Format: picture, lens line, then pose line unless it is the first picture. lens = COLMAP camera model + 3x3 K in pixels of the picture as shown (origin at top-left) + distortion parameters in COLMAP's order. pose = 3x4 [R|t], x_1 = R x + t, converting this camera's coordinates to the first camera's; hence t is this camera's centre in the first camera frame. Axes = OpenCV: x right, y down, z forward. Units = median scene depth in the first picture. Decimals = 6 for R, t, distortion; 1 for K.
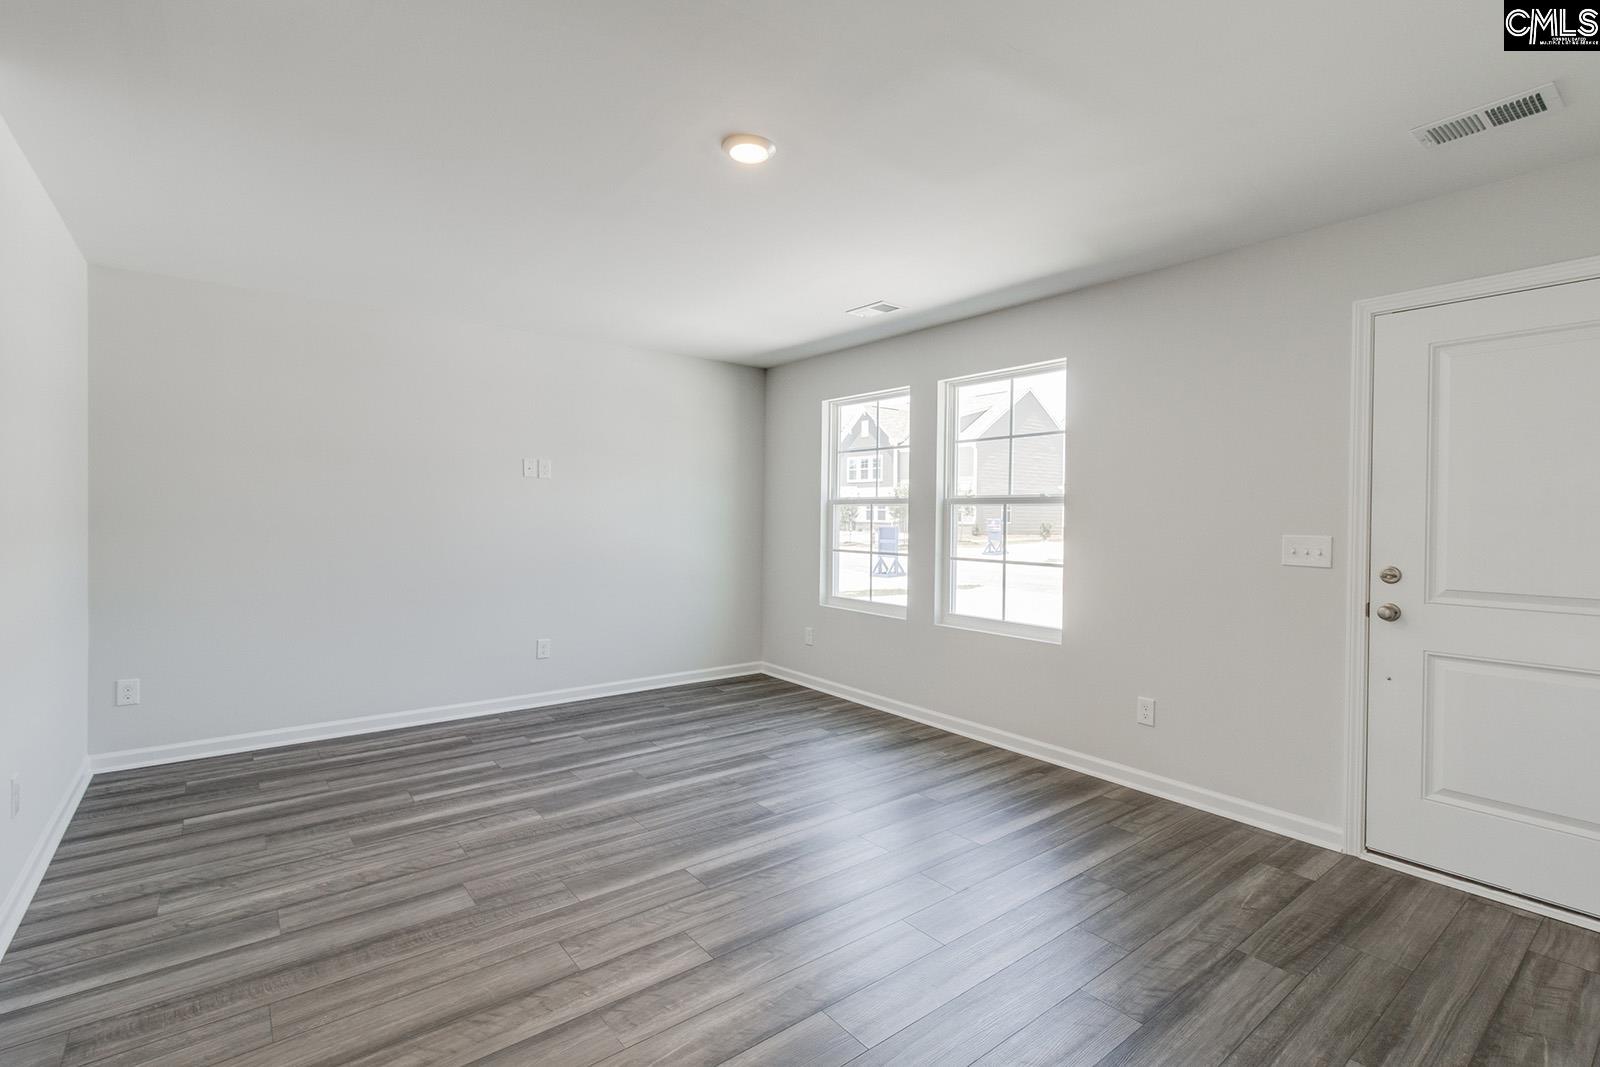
lens RADIAL K [[742.8, 0, 807.9], [0, 742.8, 522.7], [0, 0, 1]] dist [0.000374, 0.000400]
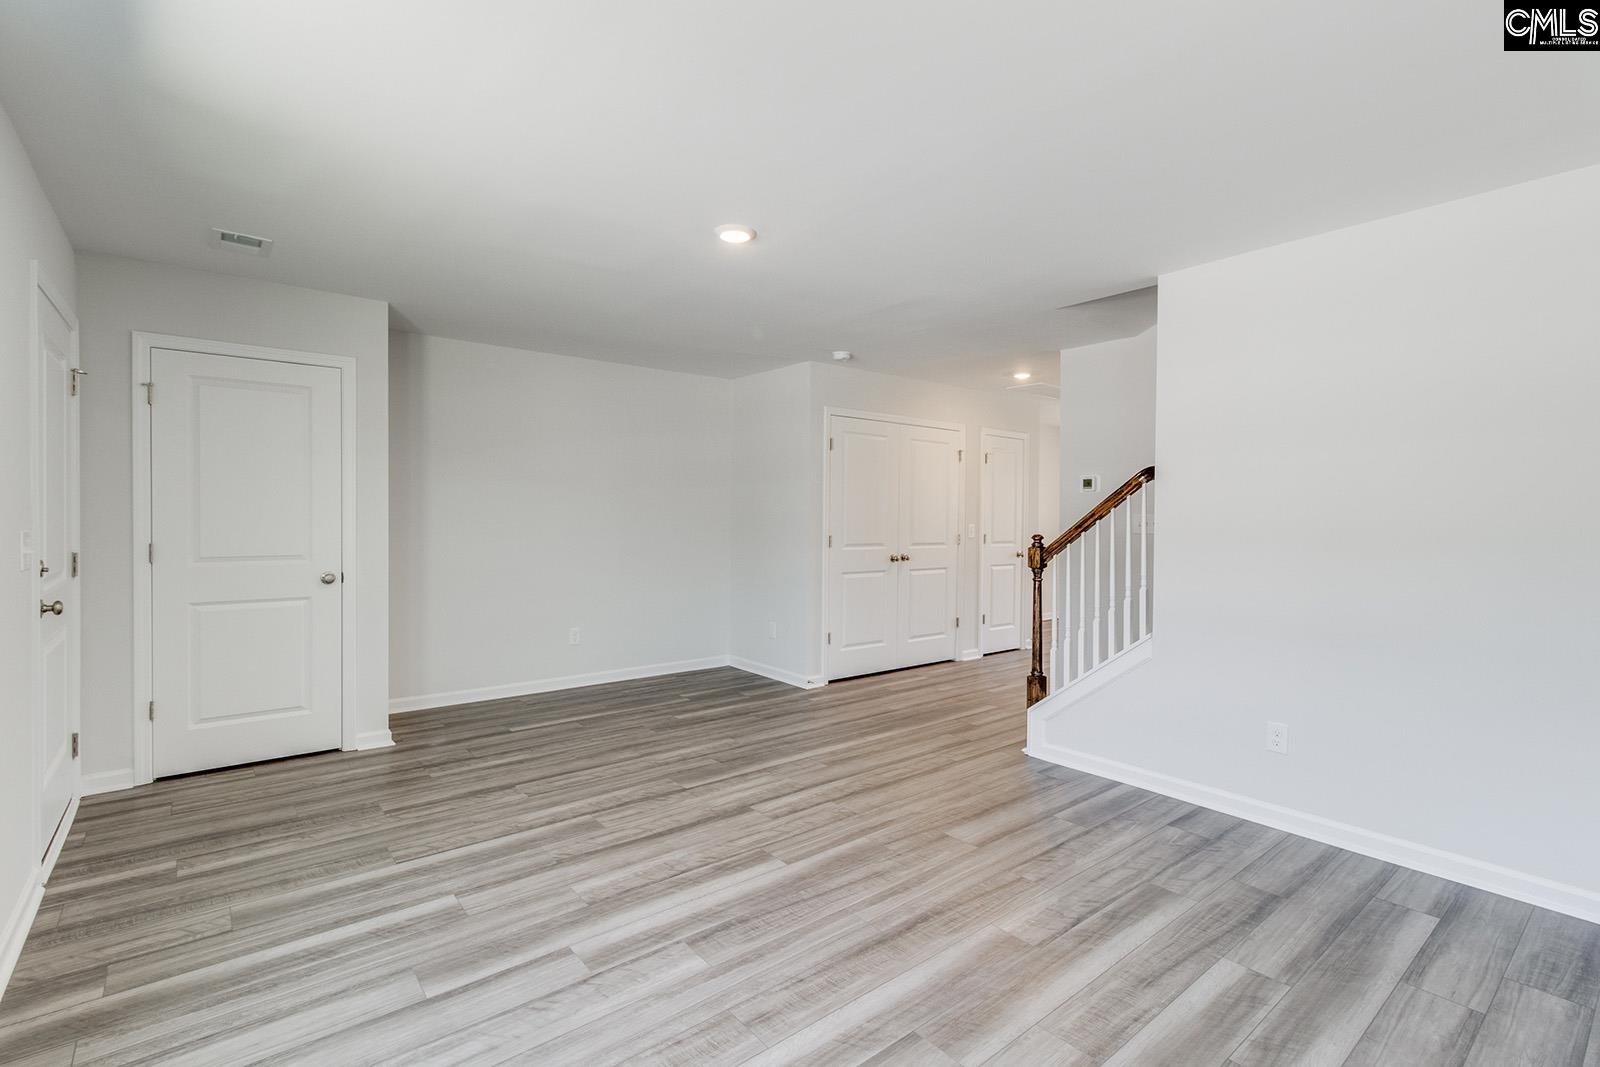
lens RADIAL K [[742.8, 0, 807.9], [0, 742.8, 522.7], [0, 0, 1]] dist [0.000374, 0.000400]
pose [[-0.999653, -0.019702, -0.017469, -0.132911], [-0.020031, 0.999622, 0.018848, -0.019893], [0.017091, 0.019191, -0.999670, 1.602977]]
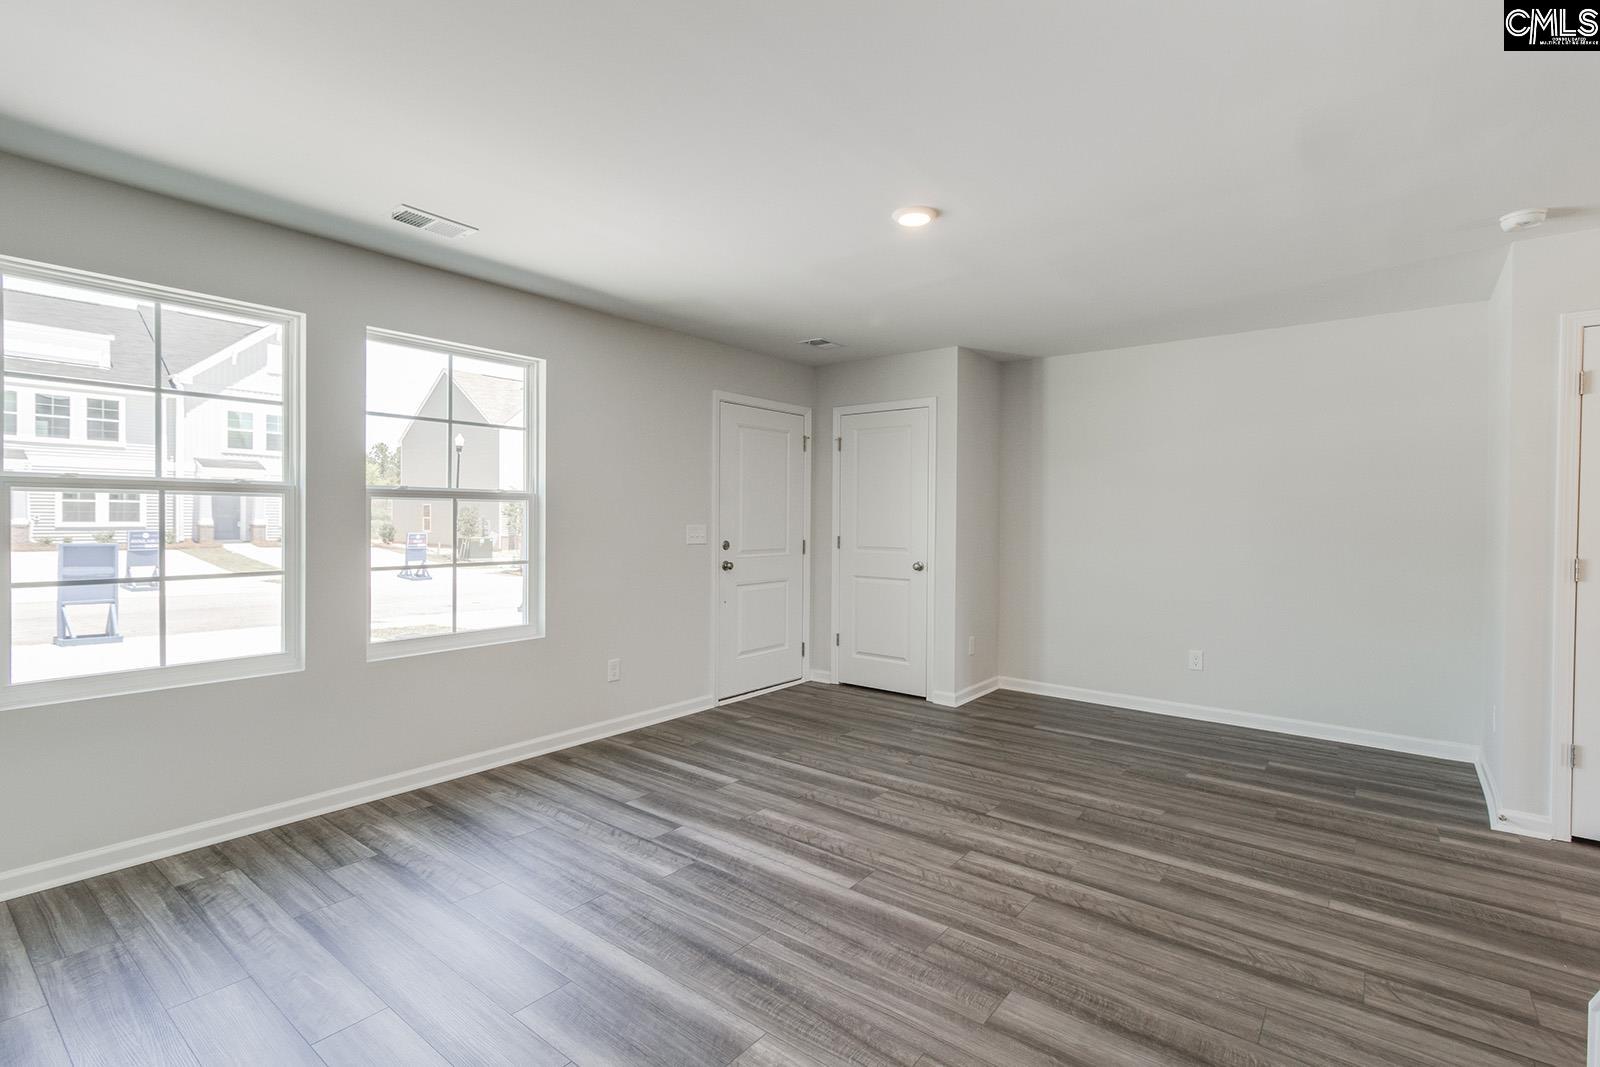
lens RADIAL K [[742.8, 0, 807.9], [0, 742.8, 522.7], [0, 0, 1]] dist [0.000374, 0.000400]
pose [[-0.234342, -0.021446, 0.971918, -0.854050], [-0.001166, 0.999762, 0.021779, -0.020662], [-0.972154, 0.003971, -0.234311, 1.013513]]
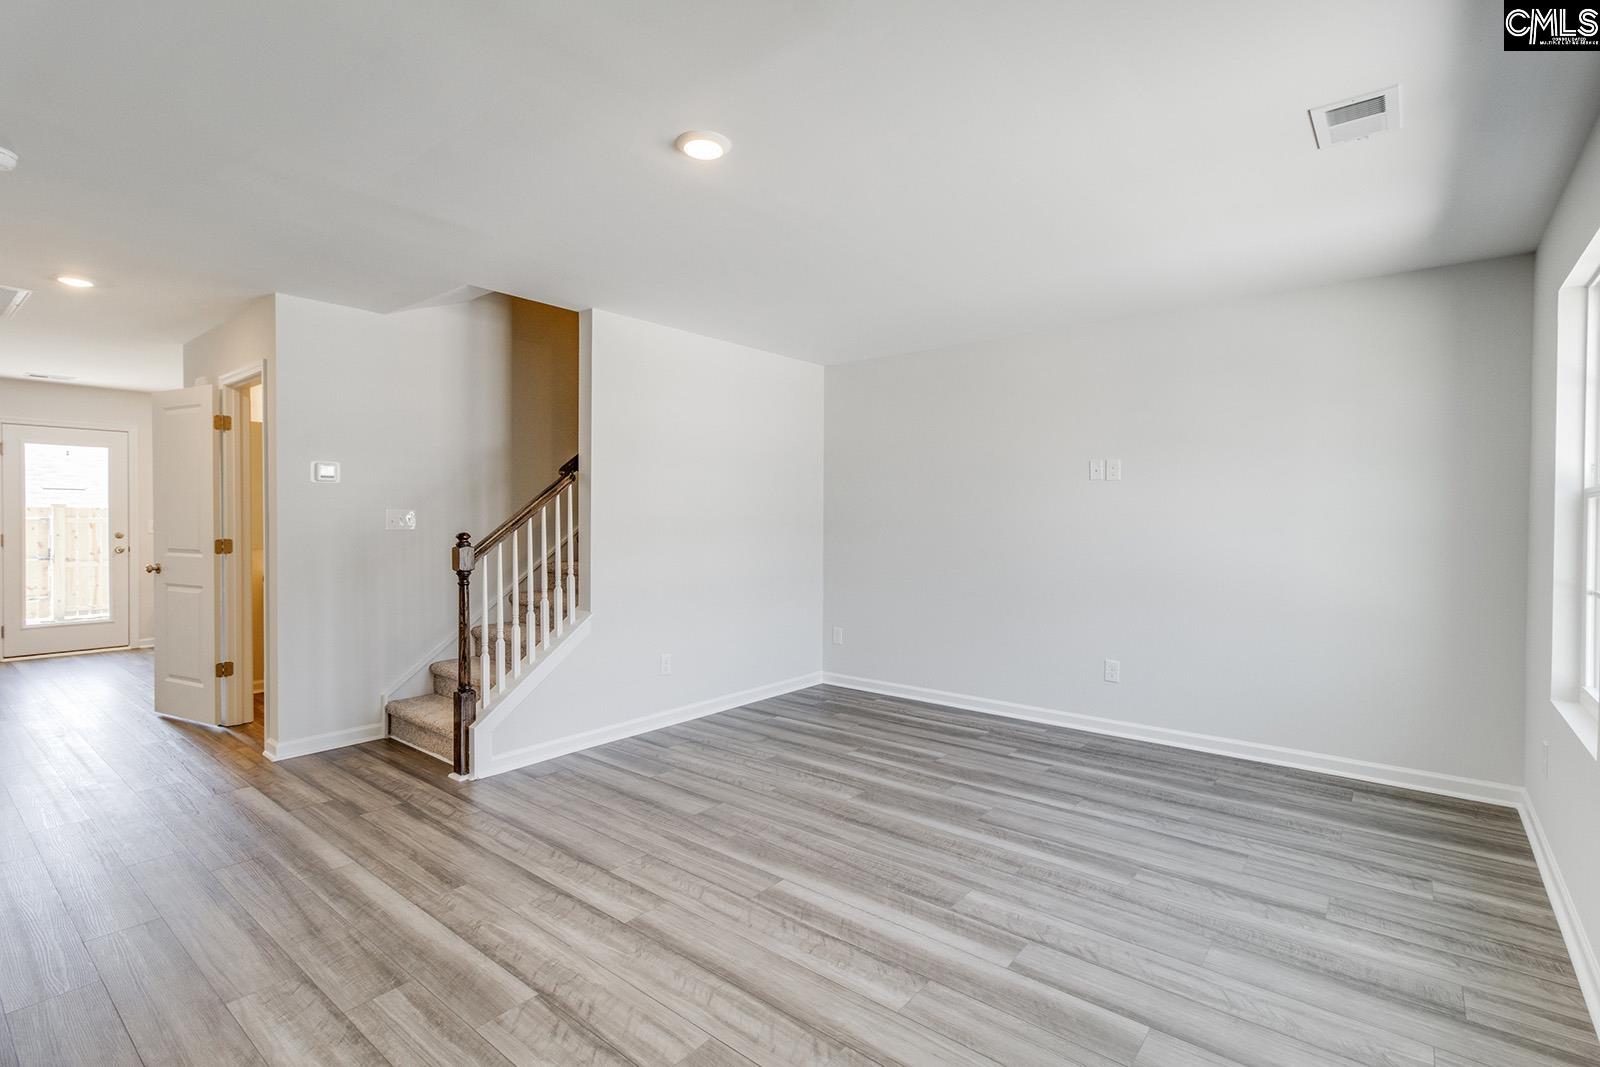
lens RADIAL K [[742.8, 0, 807.9], [0, 742.8, 522.7], [0, 0, 1]] dist [0.000374, 0.000400]
pose [[0.220433, -0.002843, -0.975398, 0.635269], [-0.011766, 0.999915, -0.005573, 0.000246], [0.975331, 0.012705, 0.220381, 0.643846]]
